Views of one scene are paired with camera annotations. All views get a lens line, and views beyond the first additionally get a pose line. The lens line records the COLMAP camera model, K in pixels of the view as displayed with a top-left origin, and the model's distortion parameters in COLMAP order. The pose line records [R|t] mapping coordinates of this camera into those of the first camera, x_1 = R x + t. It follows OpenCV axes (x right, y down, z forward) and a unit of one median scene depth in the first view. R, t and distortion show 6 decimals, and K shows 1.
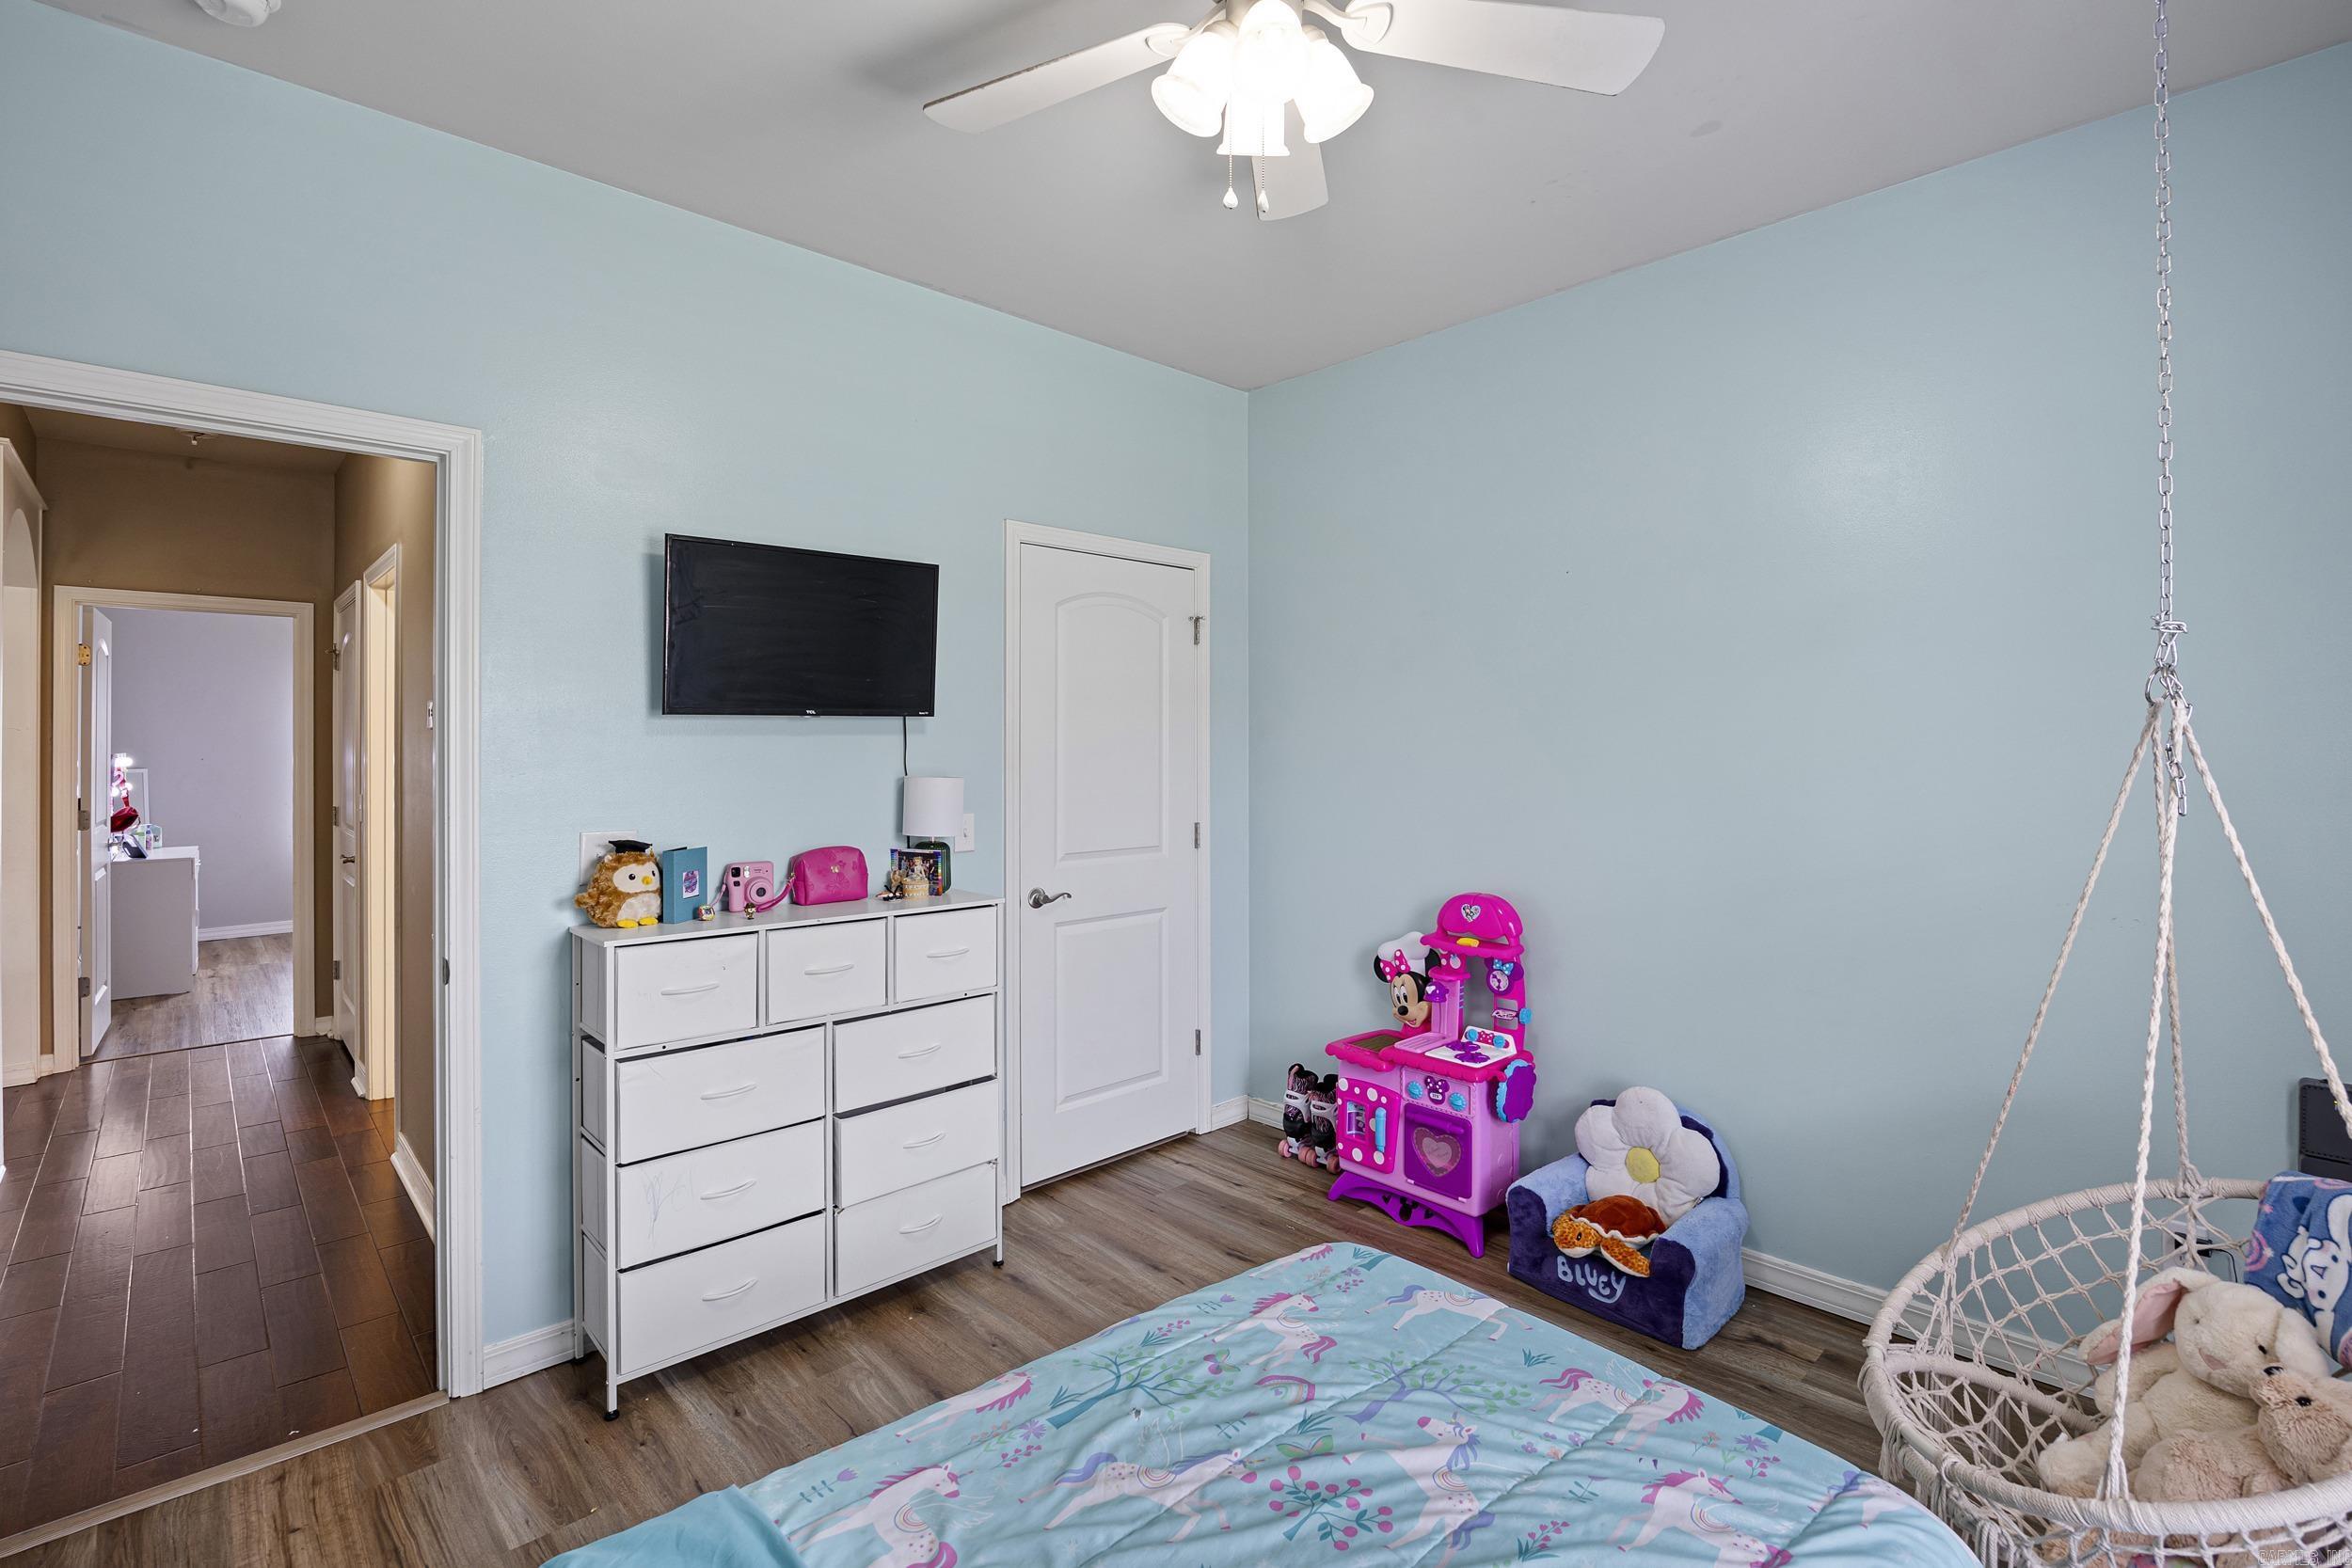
lens RADIAL K [[1048.7, 0, 1185.7], [0, 1048.7, 748.8], [0, 0, 1]] dist [-0.024587, 0.002180]
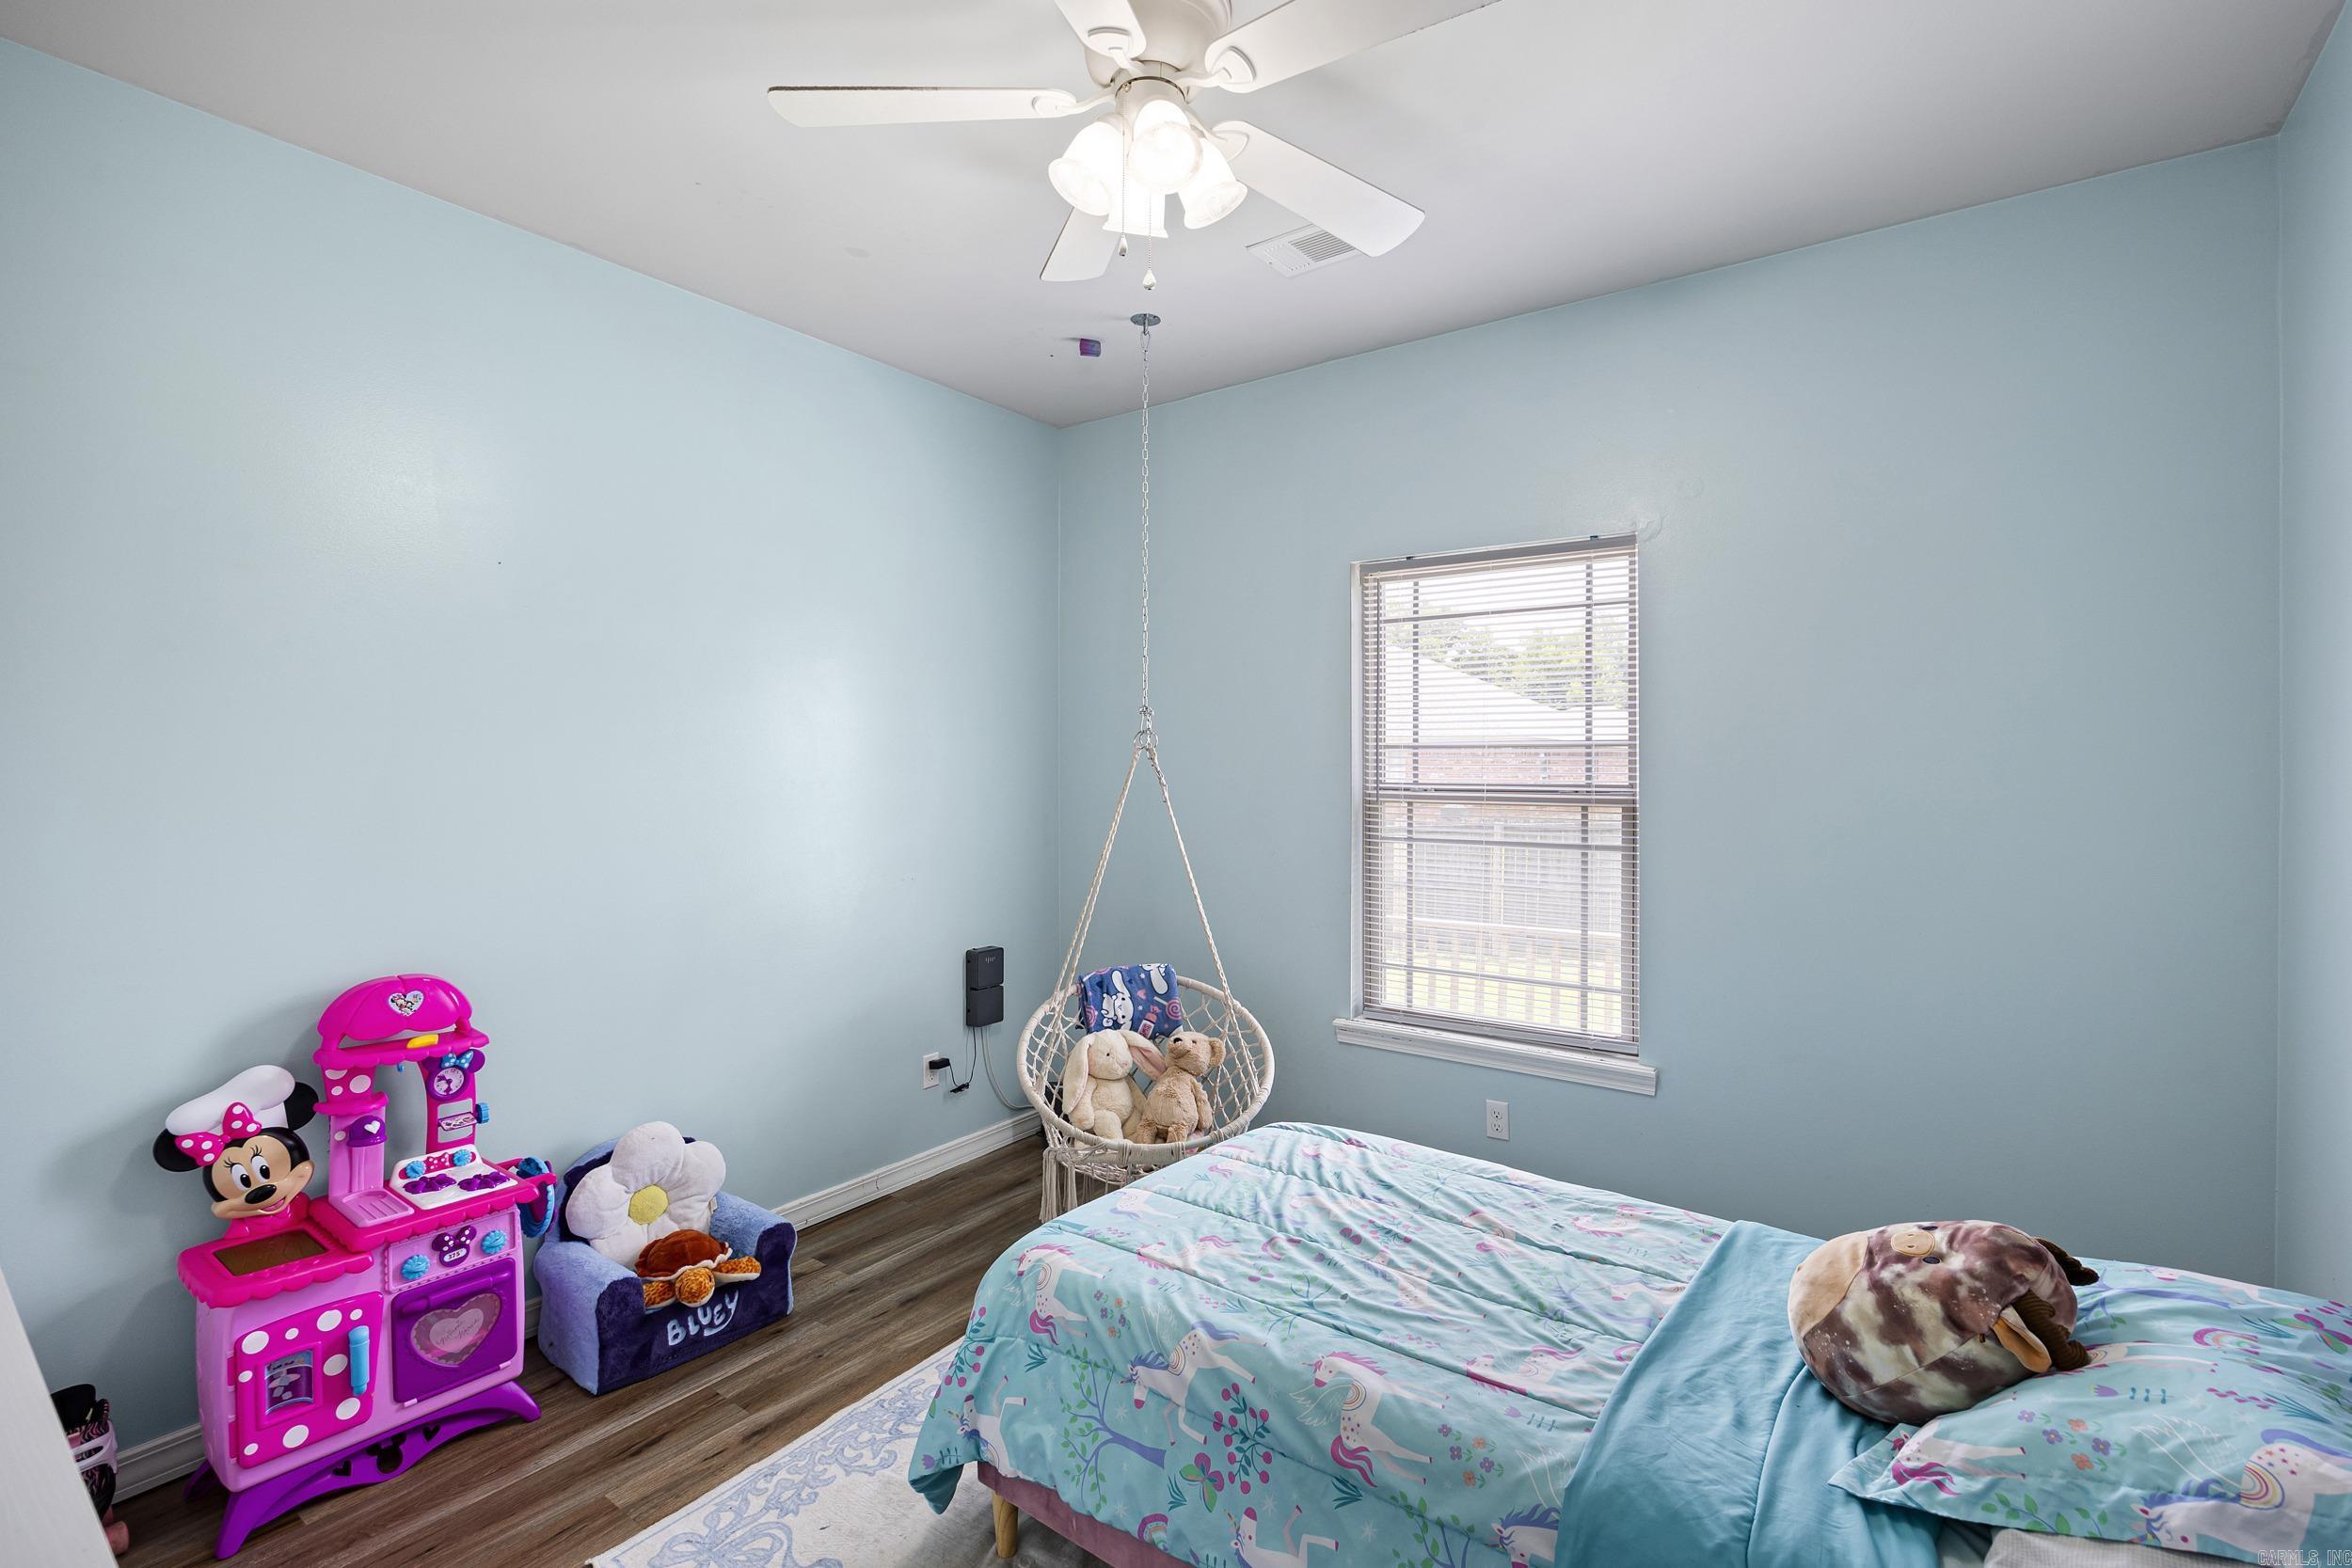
lens RADIAL K [[1048.7, 0, 1189.1], [0, 1048.7, 790.2], [0, 0, 1]] dist [-0.024587, 0.002180]
pose [[-0.193887, -0.011703, 0.980954, -0.538789], [0.001928, 0.999922, 0.012310, 0.002078], [-0.981022, 0.004278, -0.193849, 0.616730]]
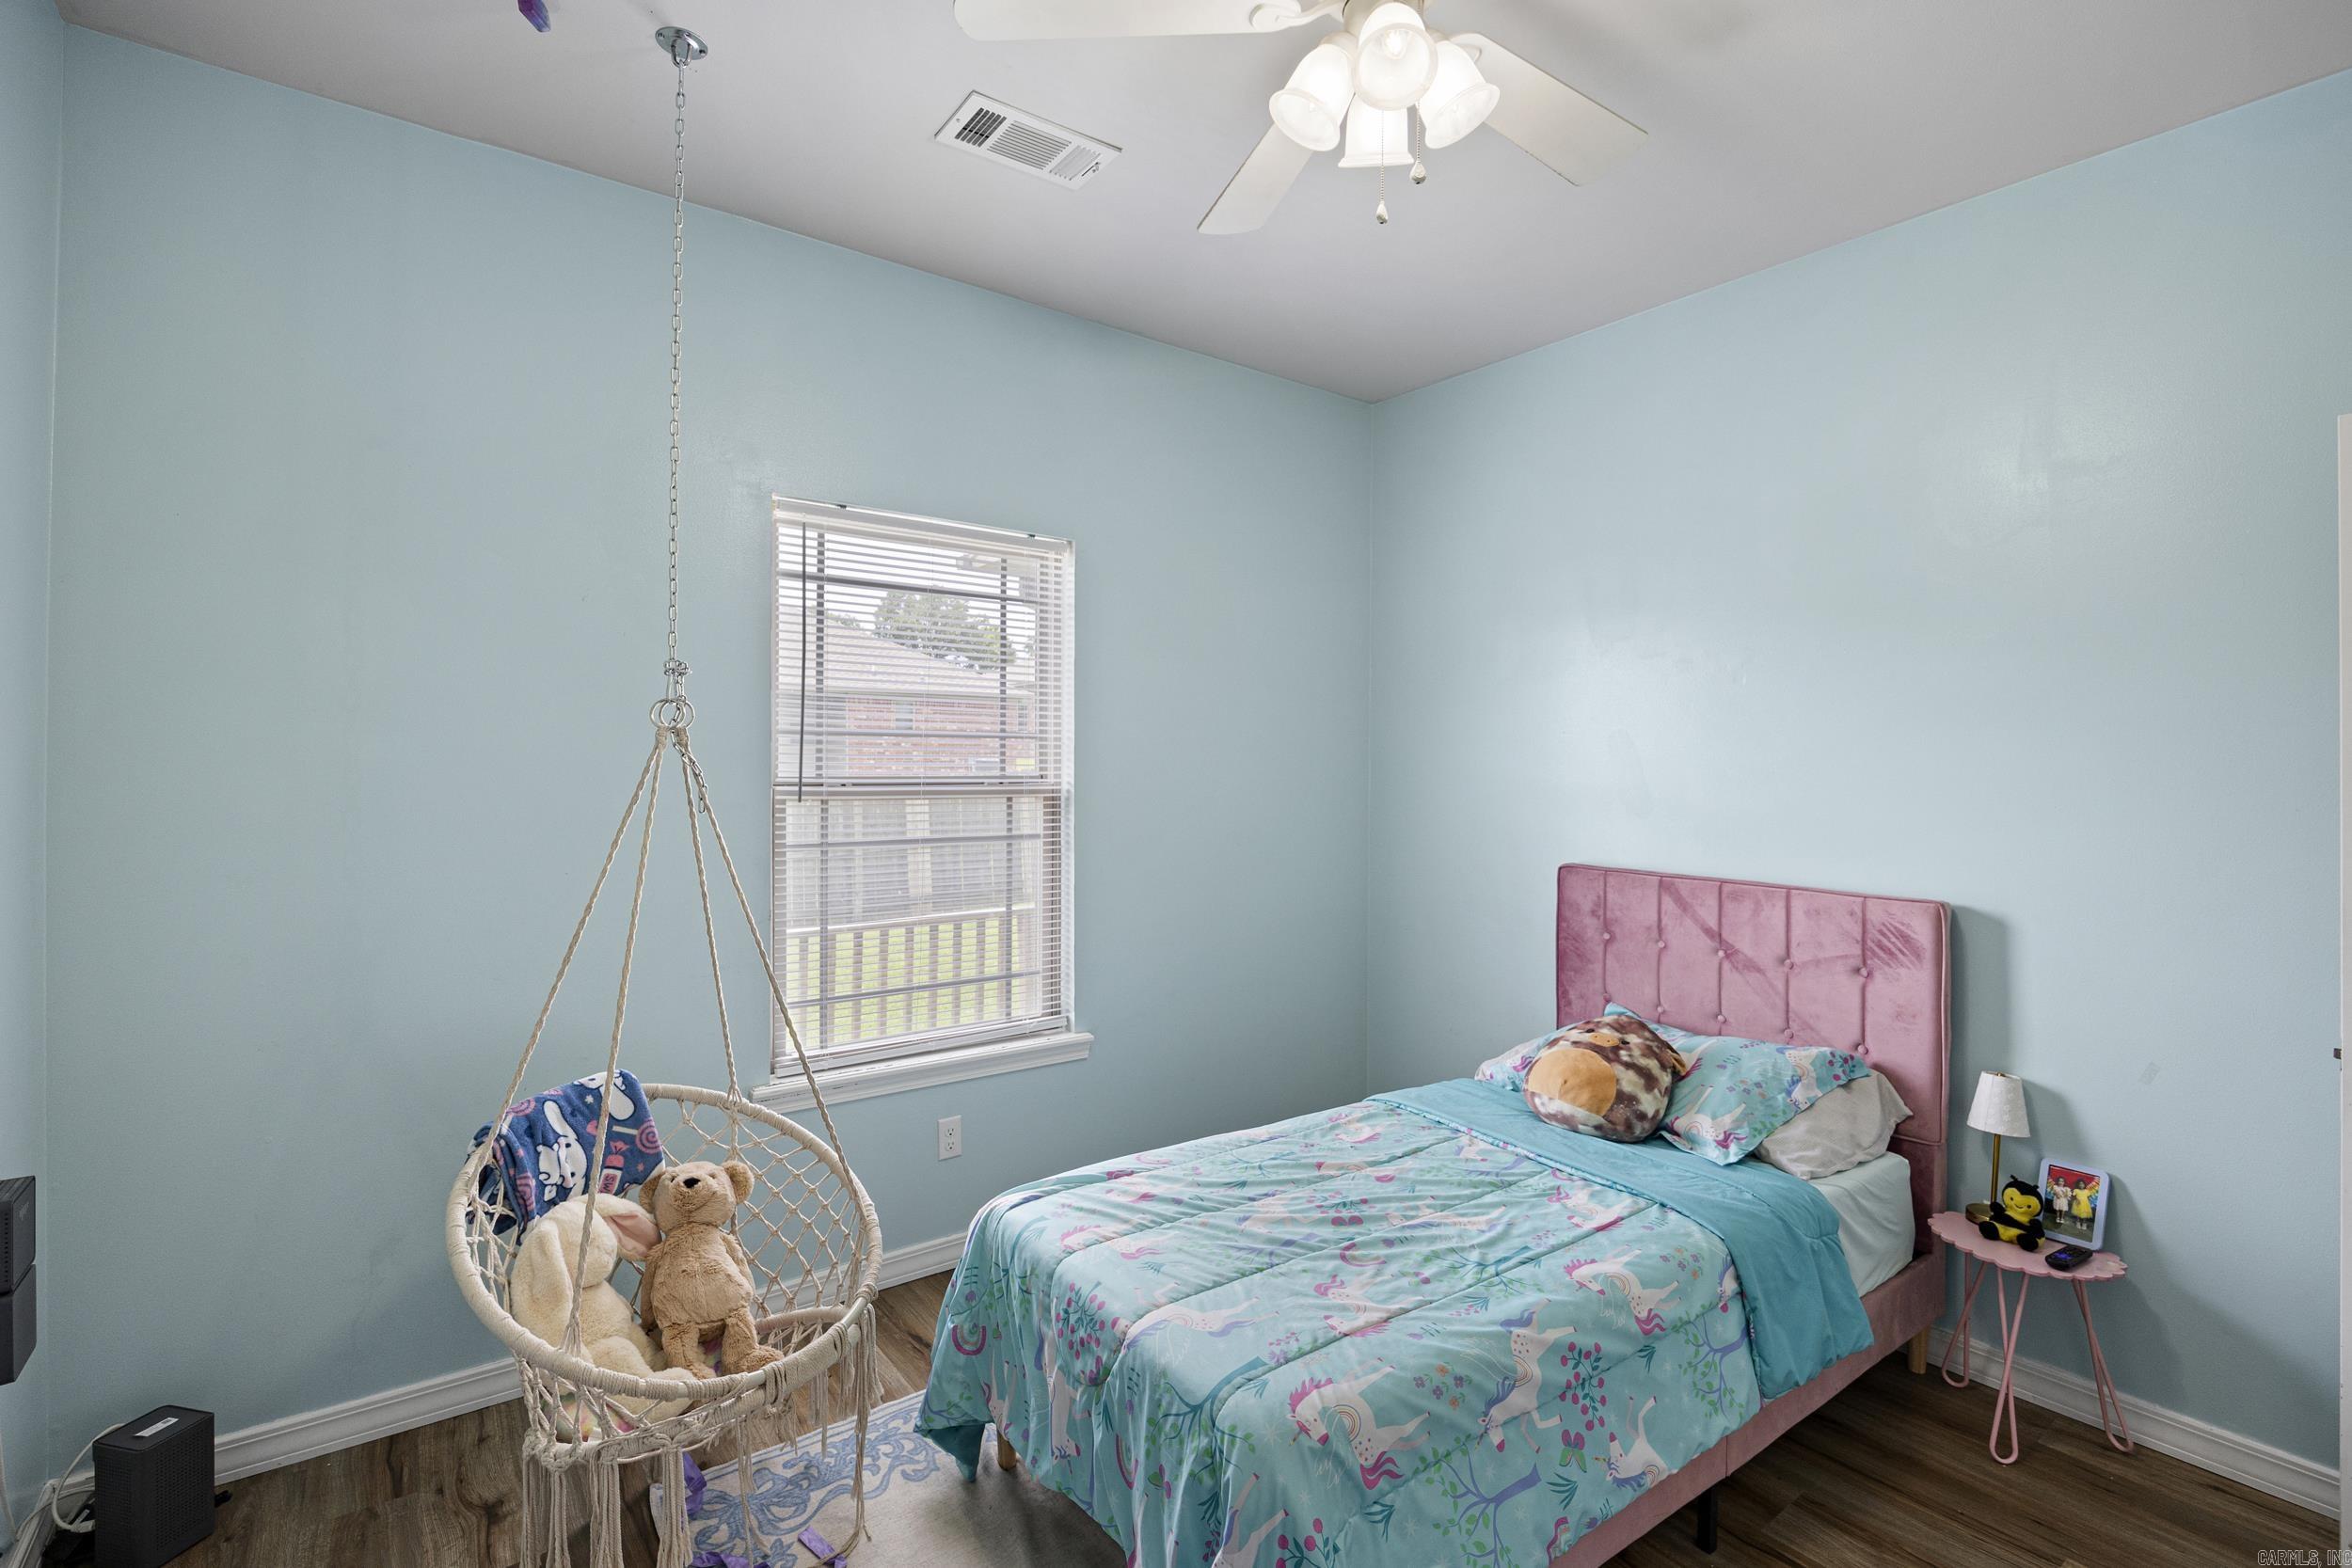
lens RADIAL K [[1048.7, 0, 1196.2], [0, 1048.7, 771.7], [0, 0, 1]] dist [-0.024587, 0.002180]
pose [[-0.994348, -0.001543, 0.106158, 0.074651], [-0.001015, 0.999987, 0.005025, 0.000315], [-0.106165, 0.004889, -0.994337, 1.041054]]
